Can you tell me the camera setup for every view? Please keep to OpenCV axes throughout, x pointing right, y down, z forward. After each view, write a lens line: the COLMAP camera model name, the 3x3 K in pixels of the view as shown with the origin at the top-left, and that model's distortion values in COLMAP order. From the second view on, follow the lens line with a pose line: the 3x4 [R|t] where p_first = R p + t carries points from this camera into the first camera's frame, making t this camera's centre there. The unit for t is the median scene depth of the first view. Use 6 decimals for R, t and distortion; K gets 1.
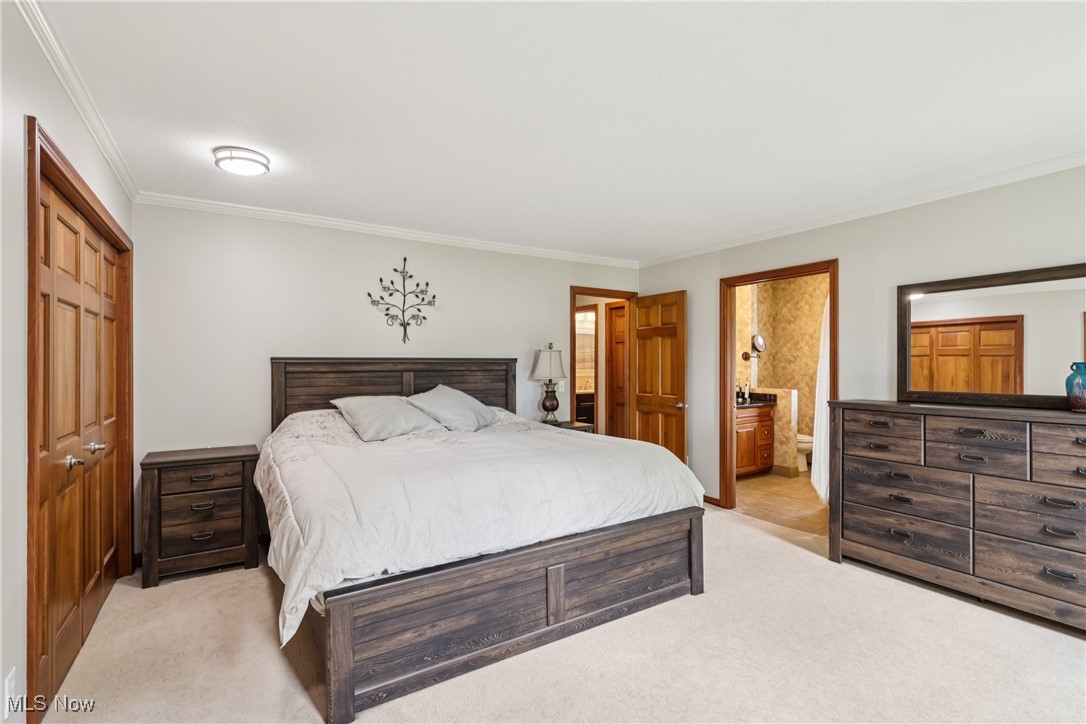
lens RADIAL K [[505.9, 0, 550.9], [0, 505.9, 358.4], [0, 0, 1]] dist [0.028421, -0.000323]
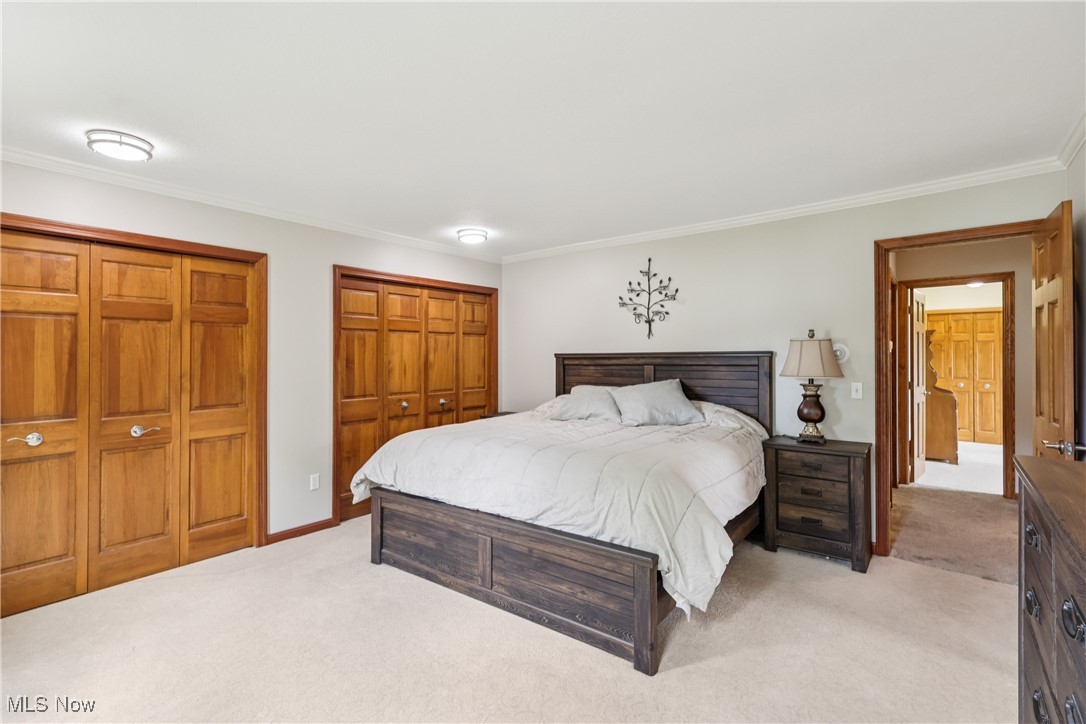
lens RADIAL K [[505.9, 0, 540.9], [0, 505.9, 361.8], [0, 0, 1]] dist [0.028421, -0.000323]
pose [[0.339504, 0.002299, -0.940602, 0.744930], [0.007543, 0.999958, 0.005167, 0.012802], [0.940574, -0.008849, 0.339473, 0.500090]]
